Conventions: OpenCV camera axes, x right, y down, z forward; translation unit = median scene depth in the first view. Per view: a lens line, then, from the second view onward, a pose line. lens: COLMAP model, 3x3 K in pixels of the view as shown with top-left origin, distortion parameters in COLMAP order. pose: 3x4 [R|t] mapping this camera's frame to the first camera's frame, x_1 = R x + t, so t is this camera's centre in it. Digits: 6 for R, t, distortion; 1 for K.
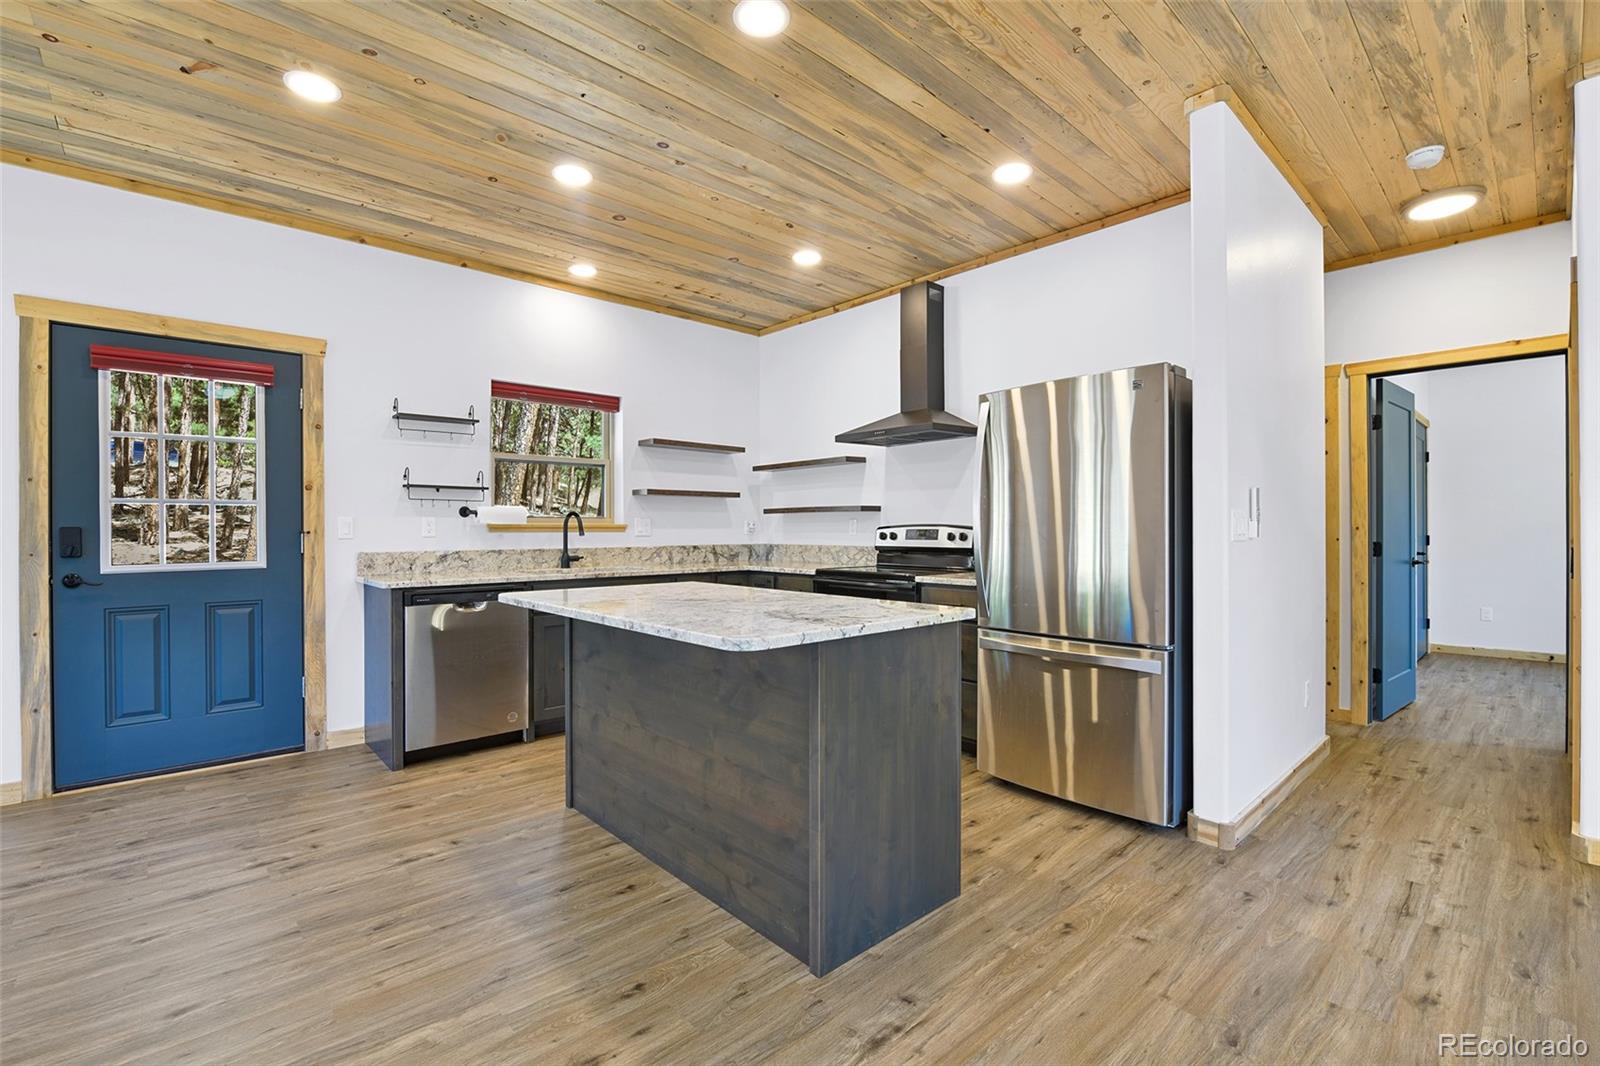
lens RADIAL K [[695.7, 0, 767.4], [0, 695.7, 530.9], [0, 0, 1]] dist [-0.009462, -0.003512]
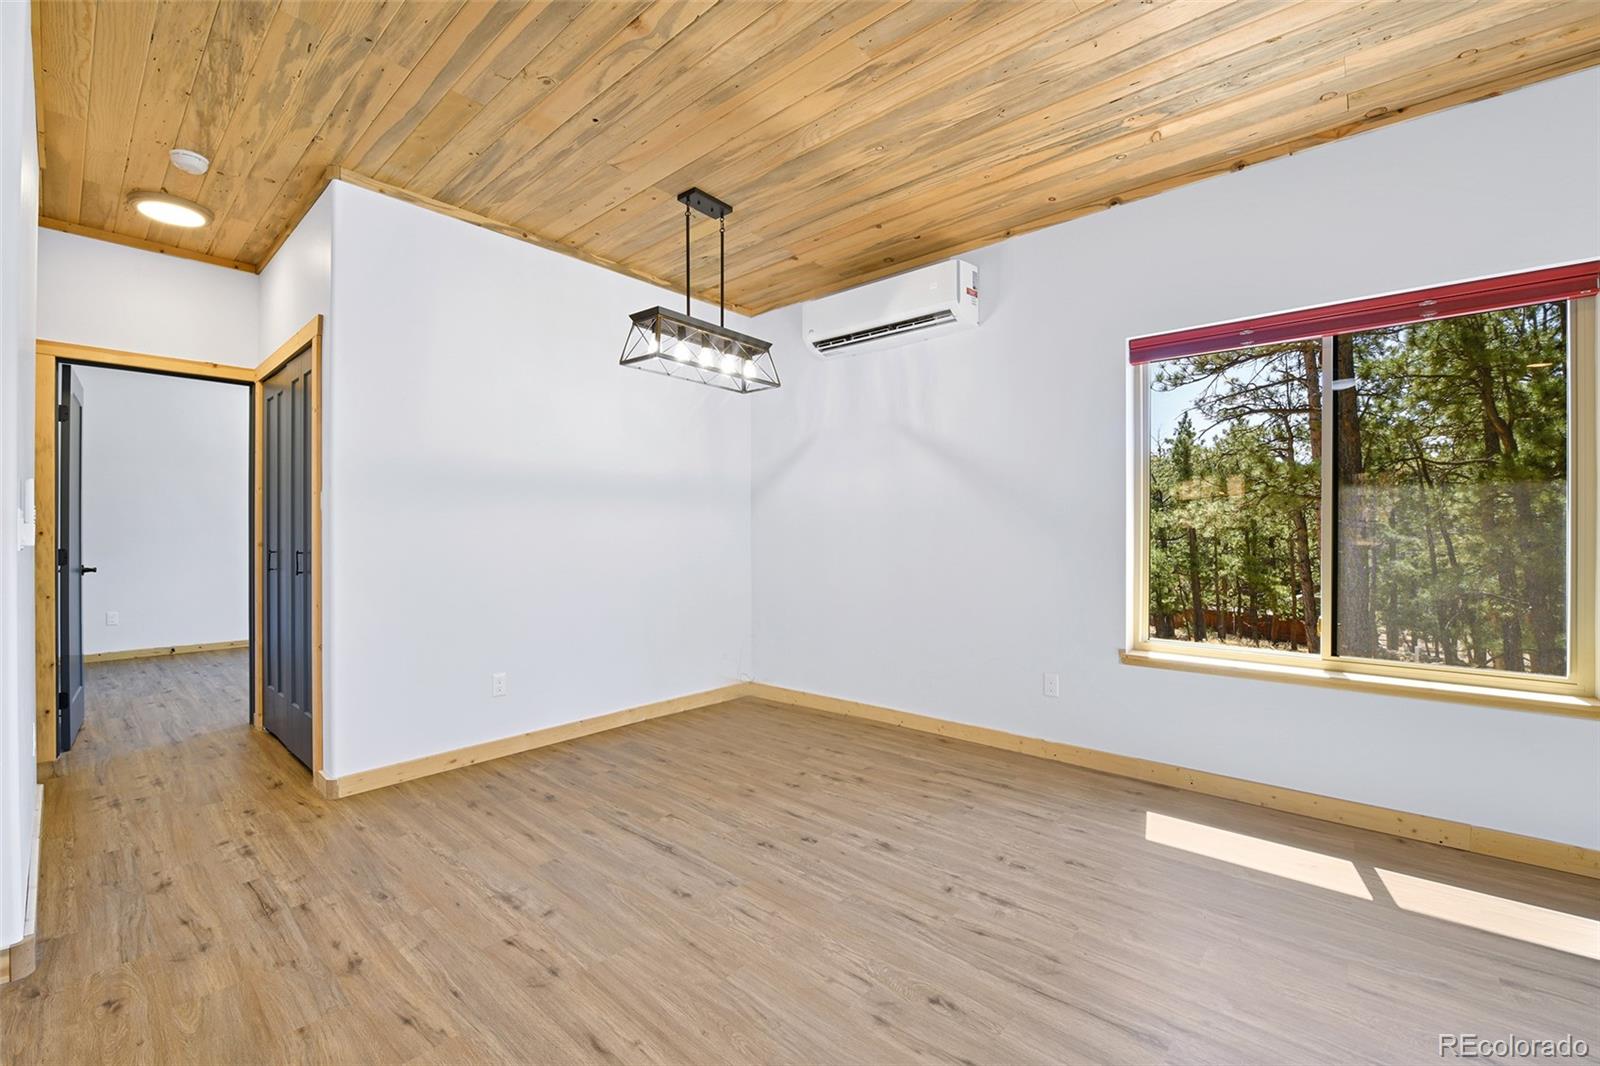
lens RADIAL K [[661.0, 0, 815.9], [0, 661.0, 532.5], [0, 0, 1]] dist [-0.017831, -0.000965]
pose [[-0.144289, 0.002628, 0.989532, -0.080077], [0.003446, 0.999992, -0.002154, -0.000017], [-0.989530, 0.003099, -0.144296, 0.188986]]
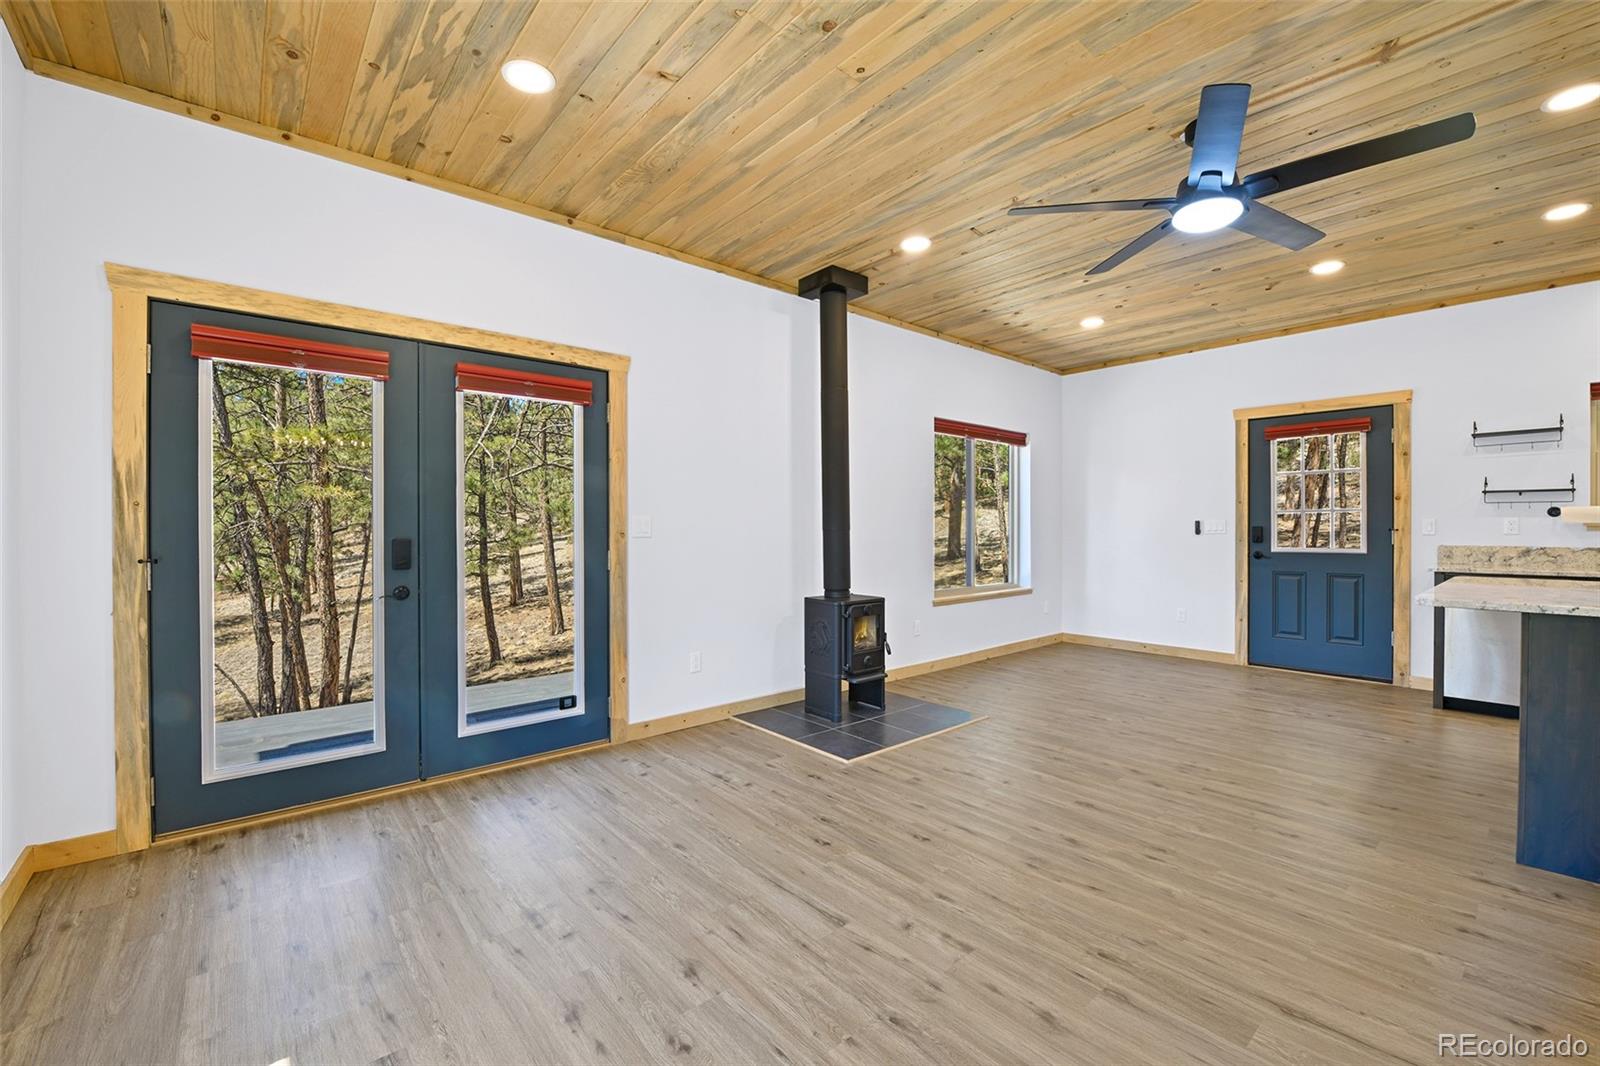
lens RADIAL K [[661.0, 0, 814.2], [0, 661.0, 531.6], [0, 0, 1]] dist [-0.017831, -0.000965]
pose [[0.001894, 0.008185, -0.999965, 0.649460], [-0.002163, 0.999964, 0.008181, -0.002935], [0.999996, 0.002148, 0.001912, -0.181576]]
